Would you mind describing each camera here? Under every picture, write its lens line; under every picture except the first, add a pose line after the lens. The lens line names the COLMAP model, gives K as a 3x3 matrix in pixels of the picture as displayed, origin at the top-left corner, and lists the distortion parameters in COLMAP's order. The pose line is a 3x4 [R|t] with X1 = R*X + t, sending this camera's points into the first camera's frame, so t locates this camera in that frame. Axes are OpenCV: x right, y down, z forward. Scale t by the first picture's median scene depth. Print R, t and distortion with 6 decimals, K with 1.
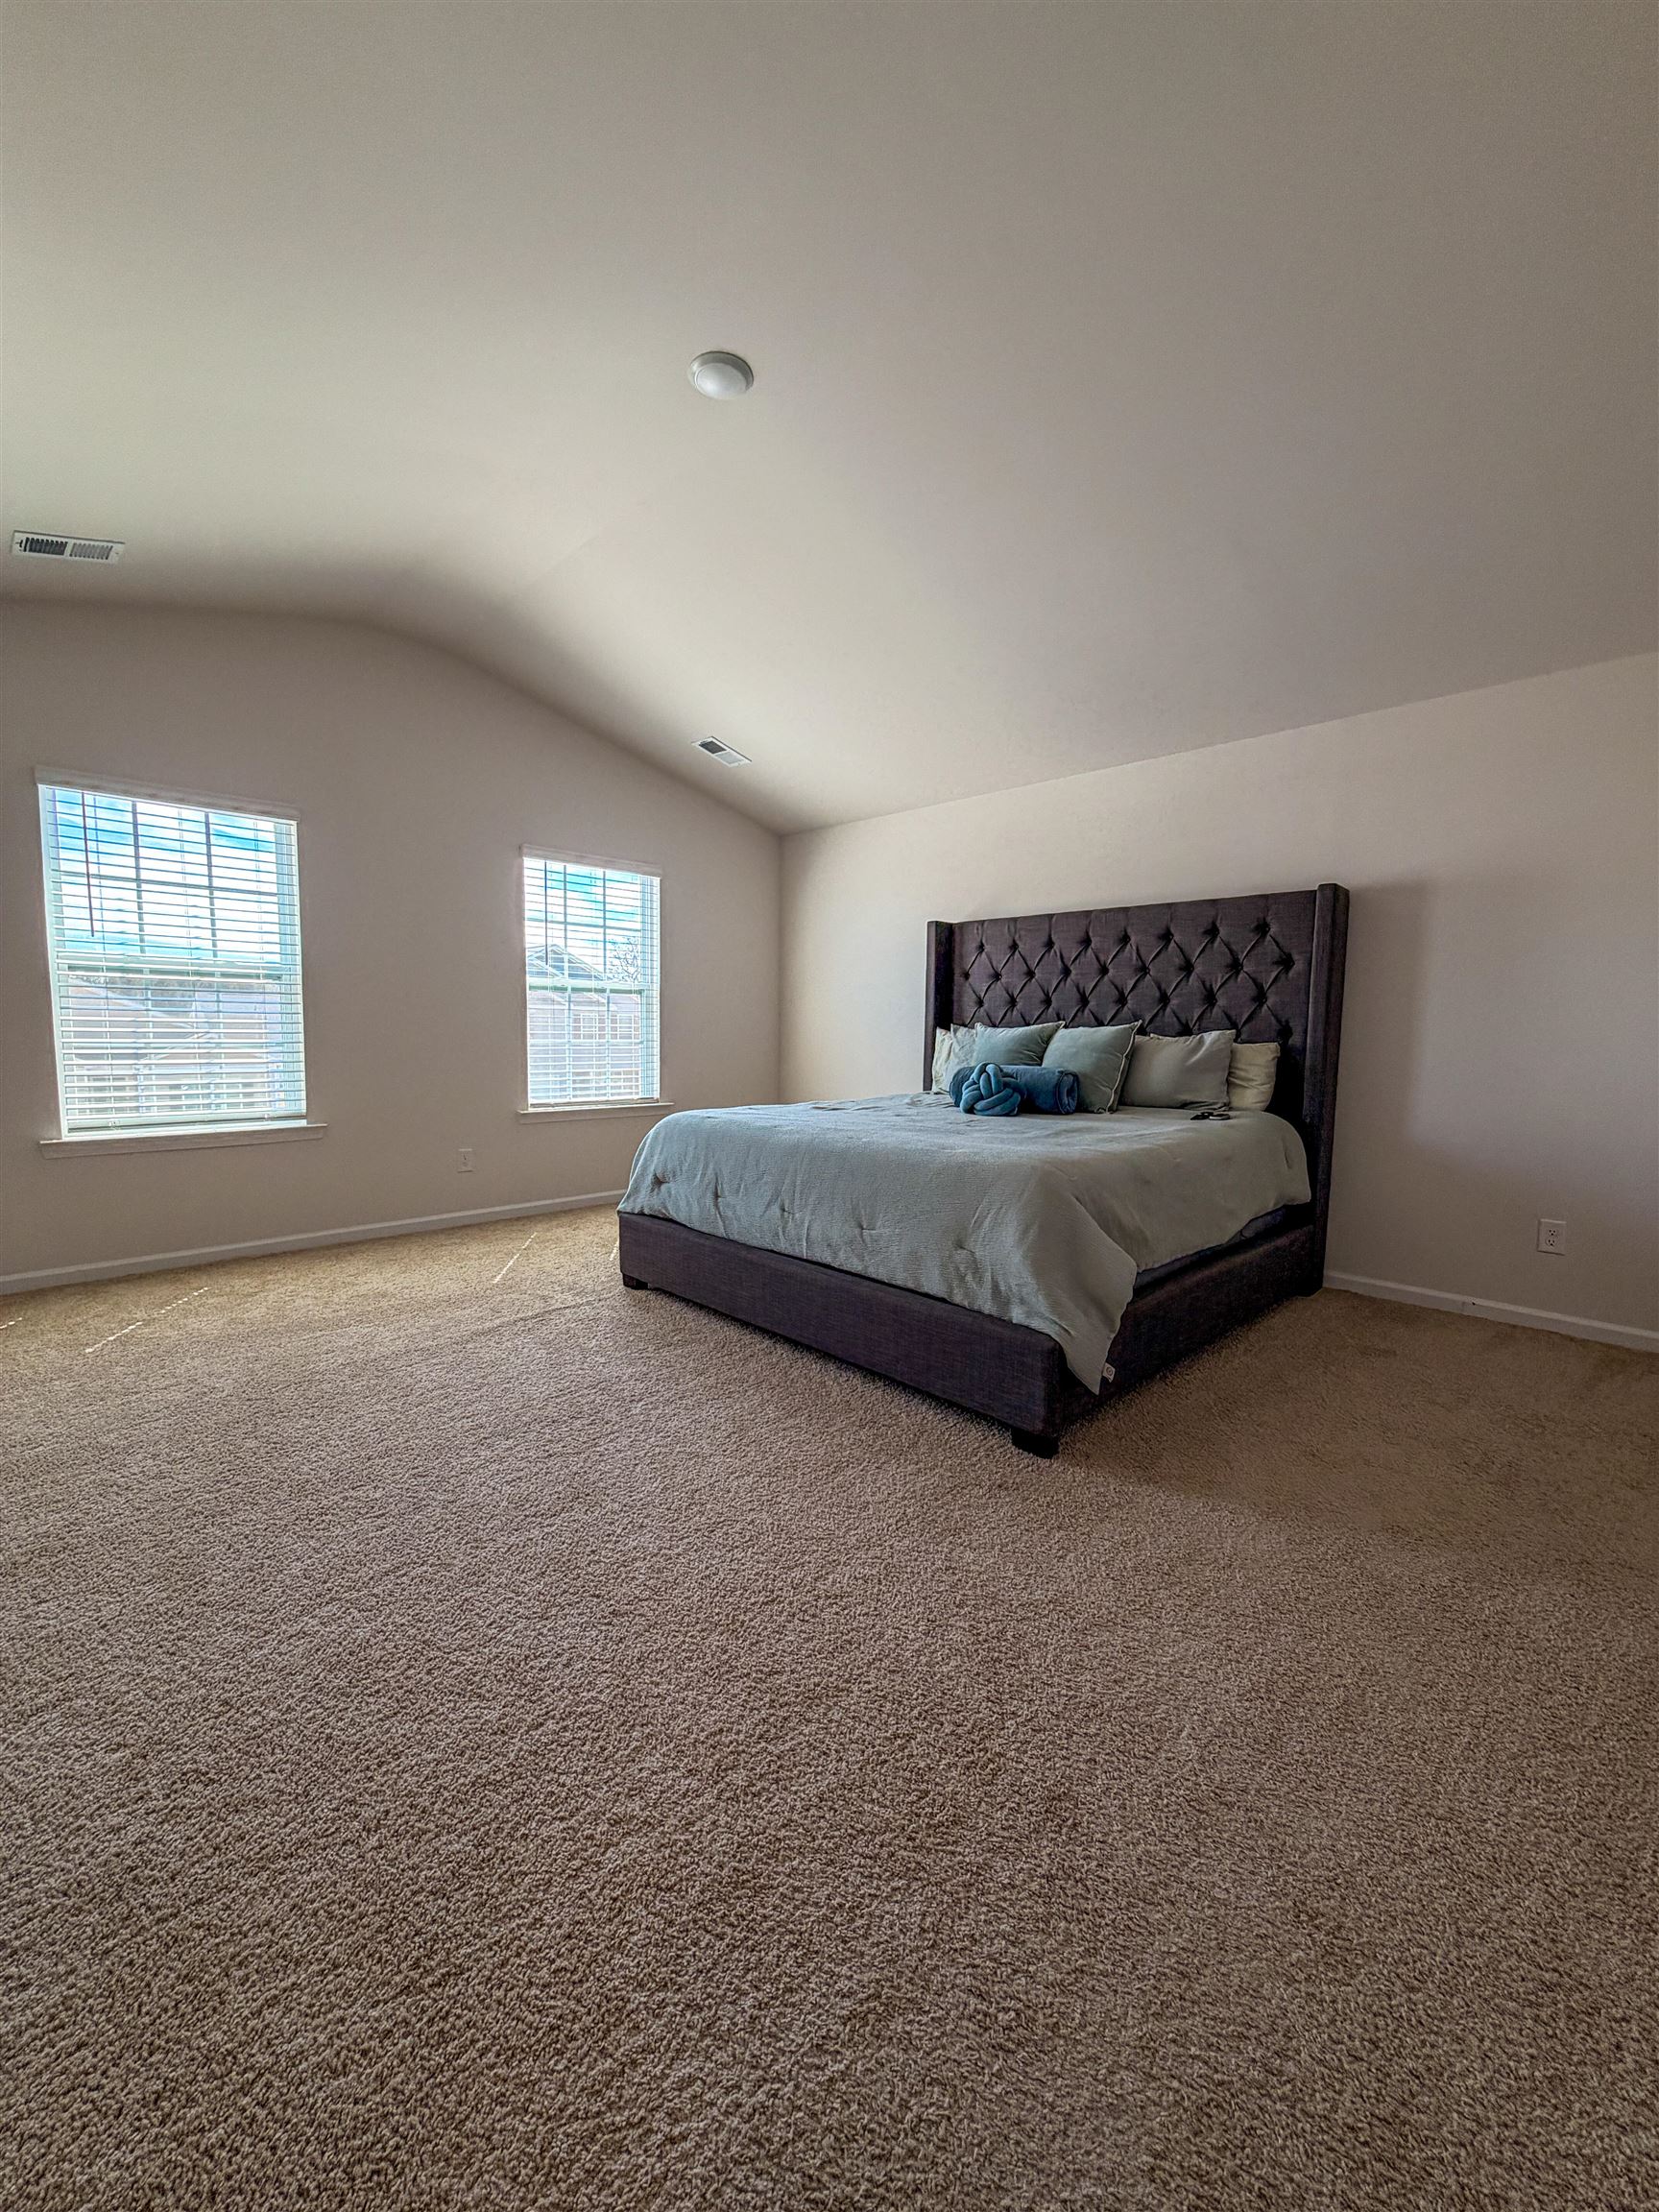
lens RADIAL K [[881.9, 0, 826.5], [0, 881.9, 1114.8], [0, 0, 1]] dist [-0.000147, 0.000551]
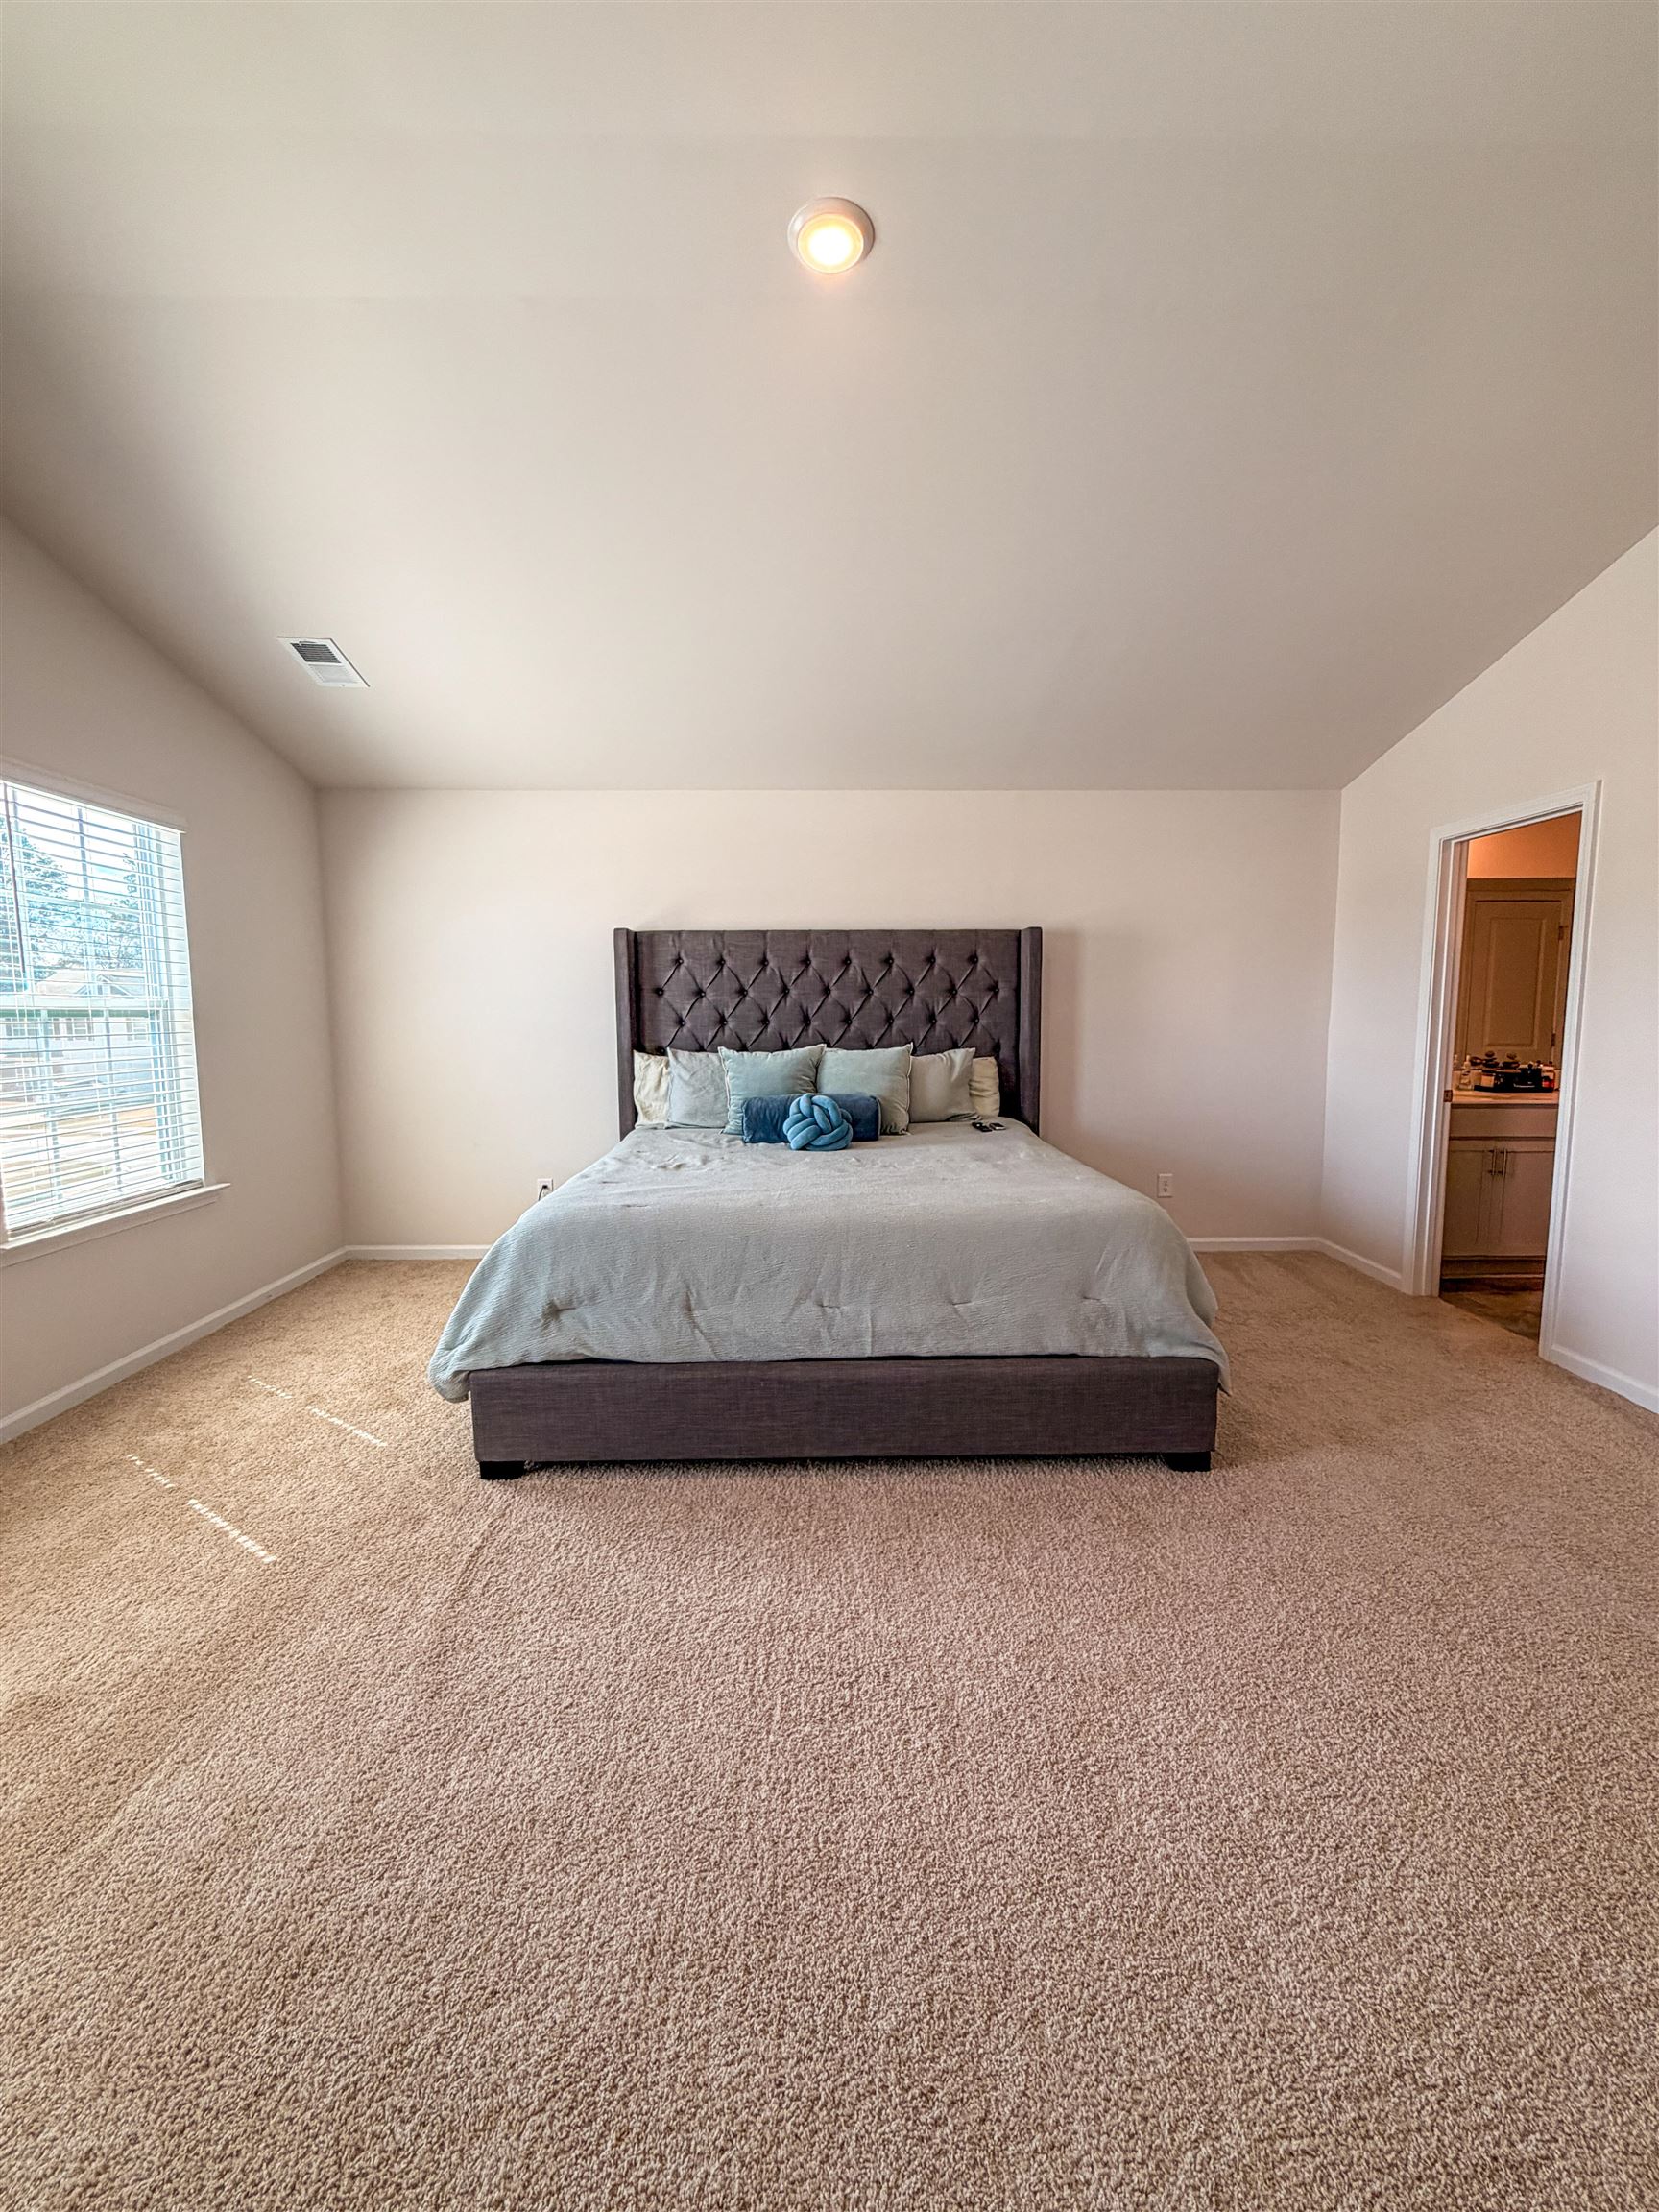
lens RADIAL K [[881.9, 0, 838.6], [0, 881.9, 1102.3], [0, 0, 1]] dist [-0.000147, 0.000551]
pose [[0.687456, -0.090266, 0.720594, -0.558208], [0.088201, 0.995278, 0.040529, -0.101327], [-0.720850, 0.035695, 0.692172, 0.387804]]
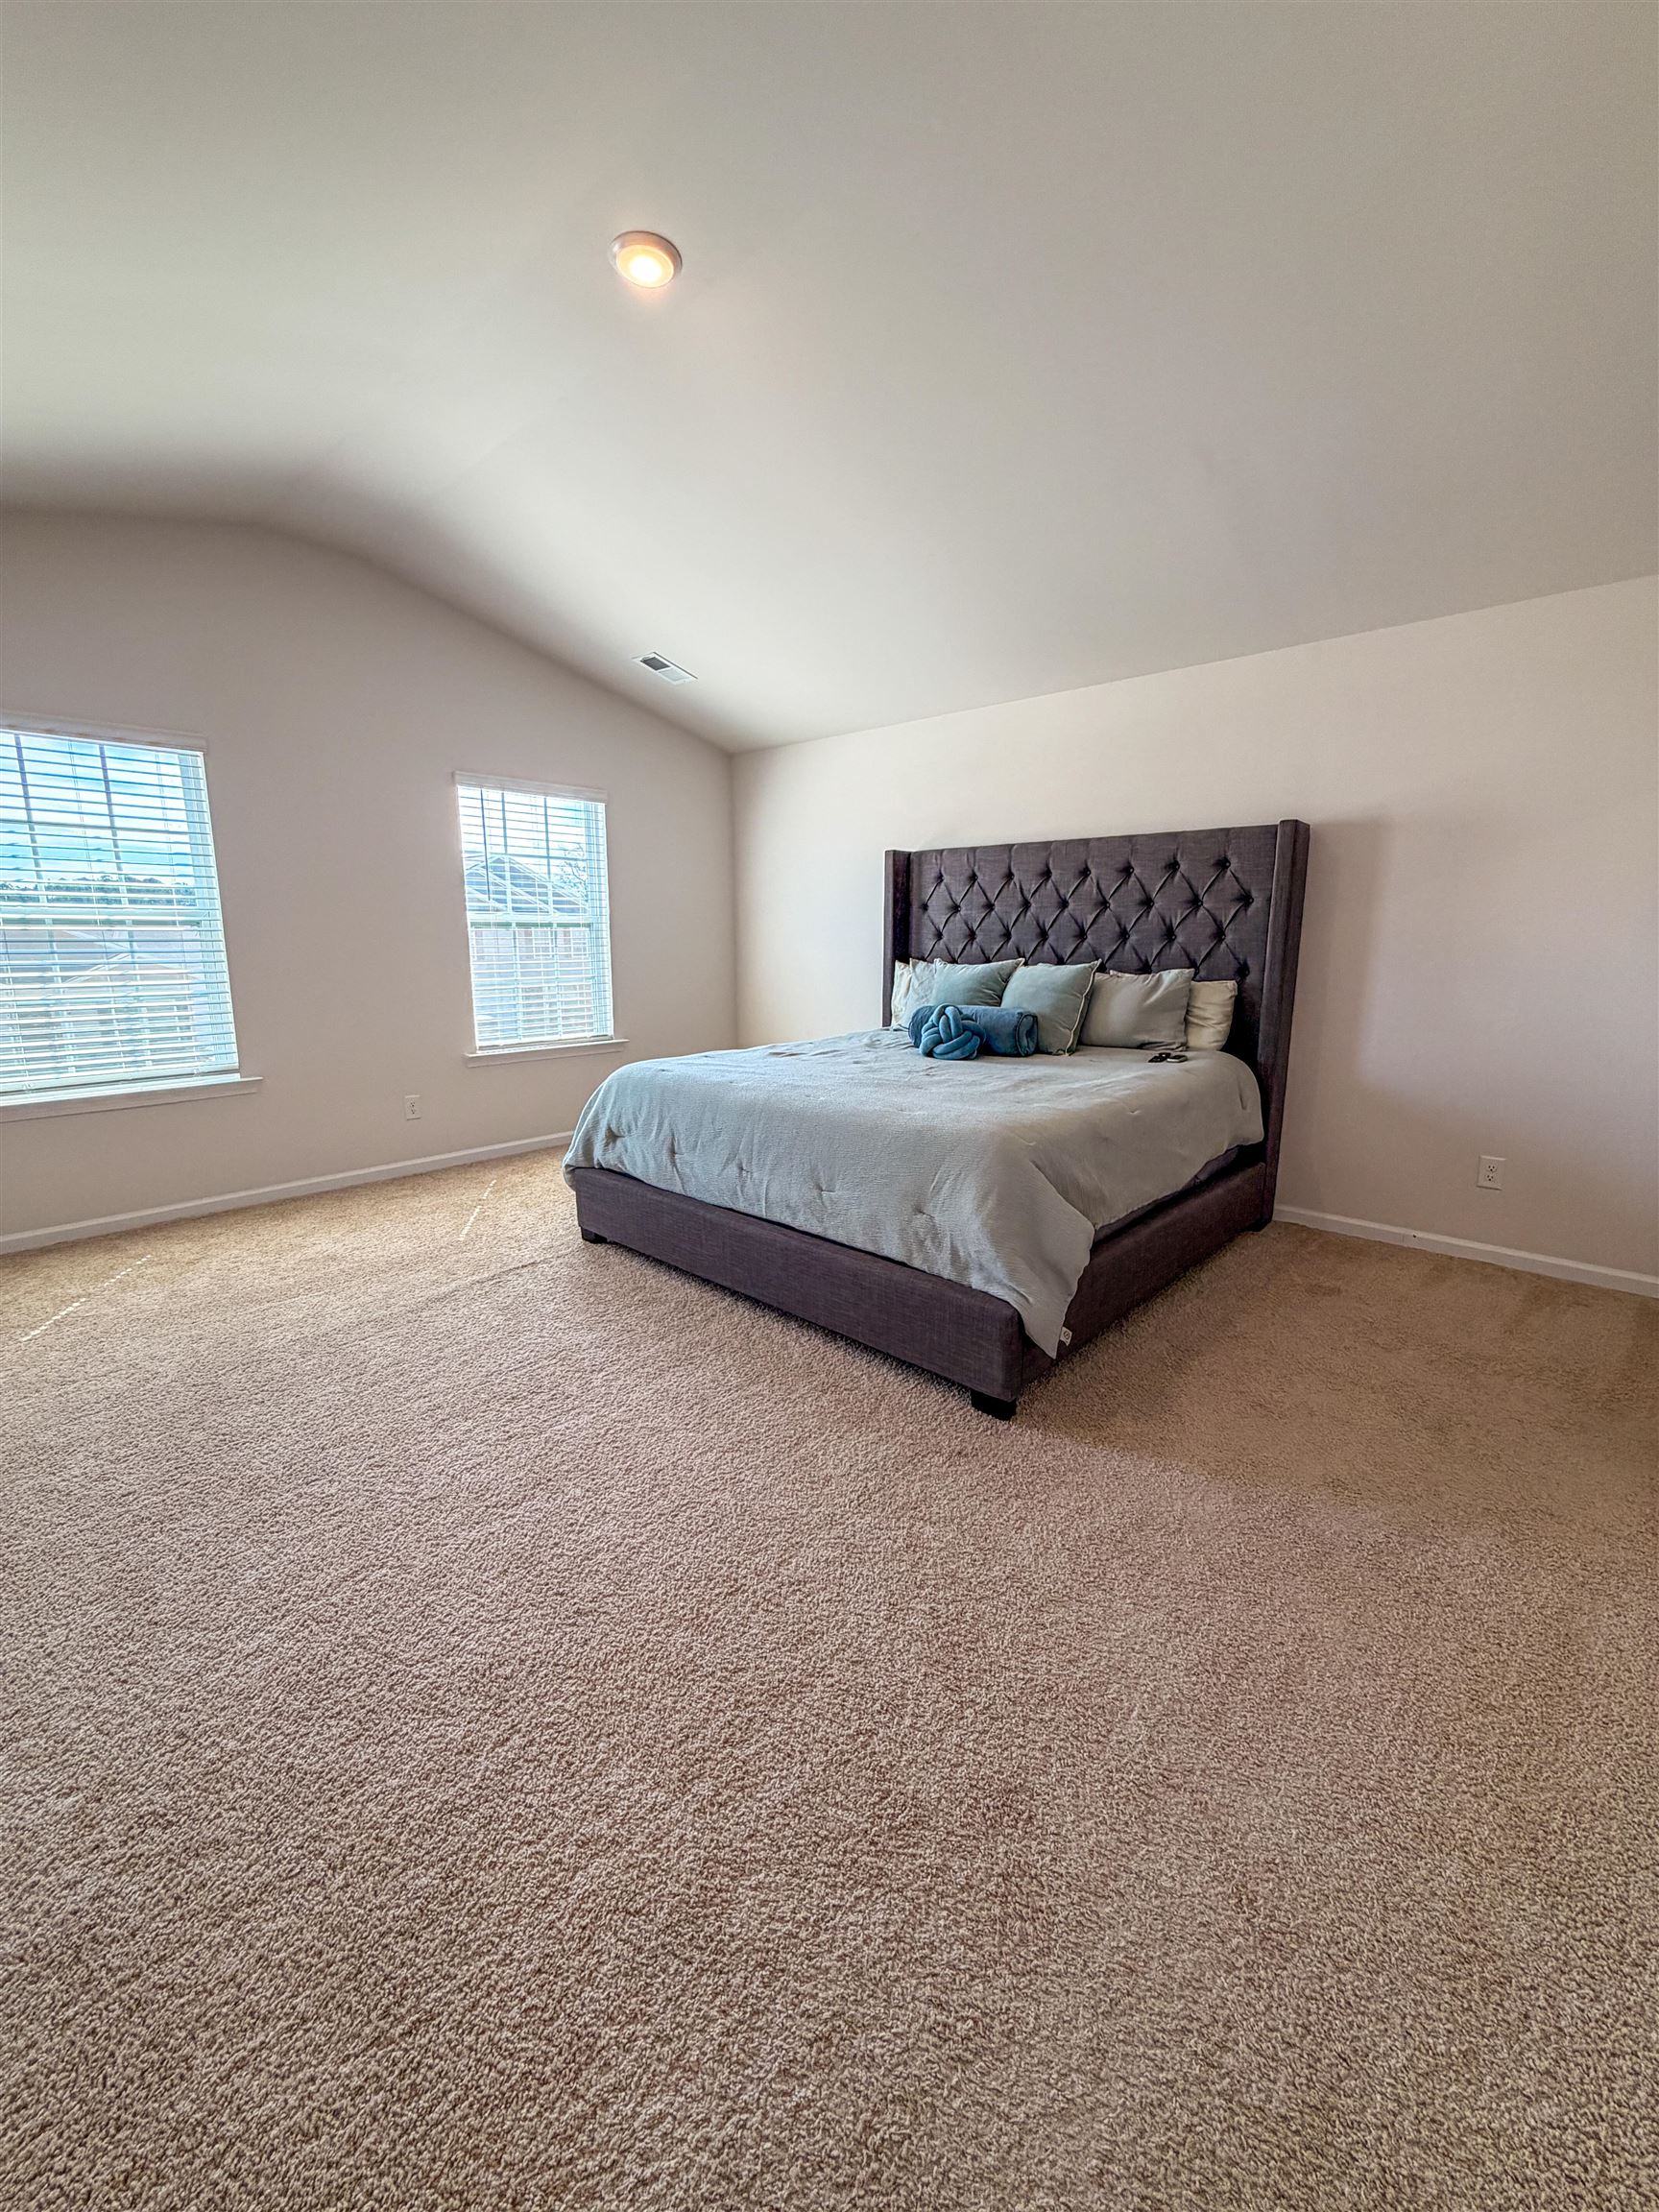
lens RADIAL K [[881.9, 0, 830.0], [0, 881.9, 1101.7], [0, 0, 1]] dist [-0.000147, 0.000551]
pose [[0.998712, -0.020922, 0.046227, 0.005732], [0.016668, 0.995752, 0.090555, -0.050483], [-0.047925, -0.089667, 0.994818, 0.019726]]
